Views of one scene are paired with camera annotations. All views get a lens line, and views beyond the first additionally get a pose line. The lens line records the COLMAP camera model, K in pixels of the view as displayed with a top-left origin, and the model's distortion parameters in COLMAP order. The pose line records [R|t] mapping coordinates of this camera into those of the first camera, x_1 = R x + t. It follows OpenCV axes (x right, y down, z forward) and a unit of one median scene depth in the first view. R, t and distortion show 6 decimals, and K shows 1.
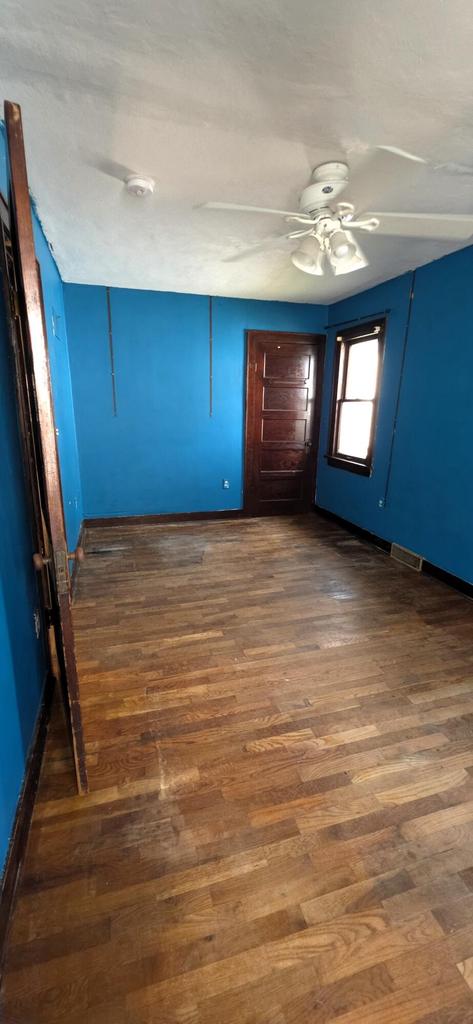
lens RADIAL K [[403.5, 0, 232.0], [0, 403.5, 513.3], [0, 0, 1]] dist [0.003623, -0.000340]
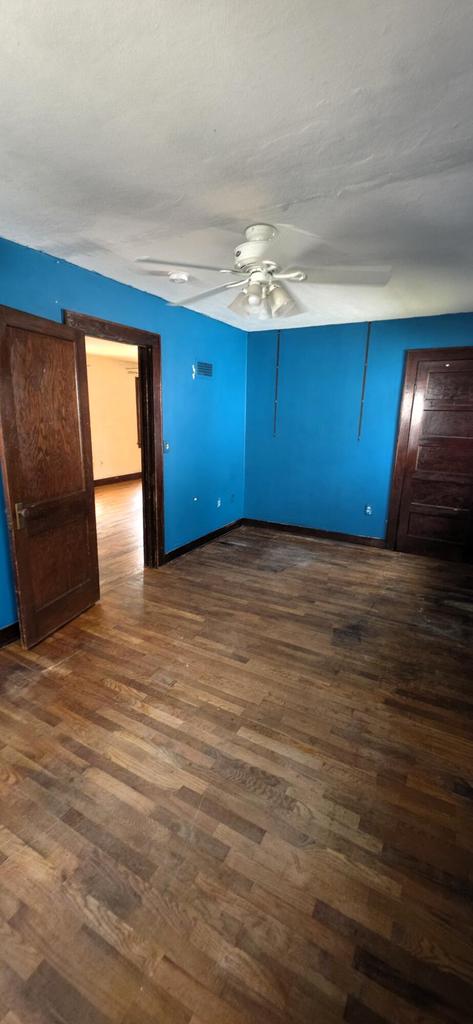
lens RADIAL K [[403.5, 0, 232.4], [0, 403.5, 509.8], [0, 0, 1]] dist [0.003623, -0.000340]
pose [[0.704576, 0.167125, -0.689668, 0.744278], [-0.197826, 0.979602, 0.035282, -0.074336], [0.681497, 0.111575, 0.723265, 0.149780]]
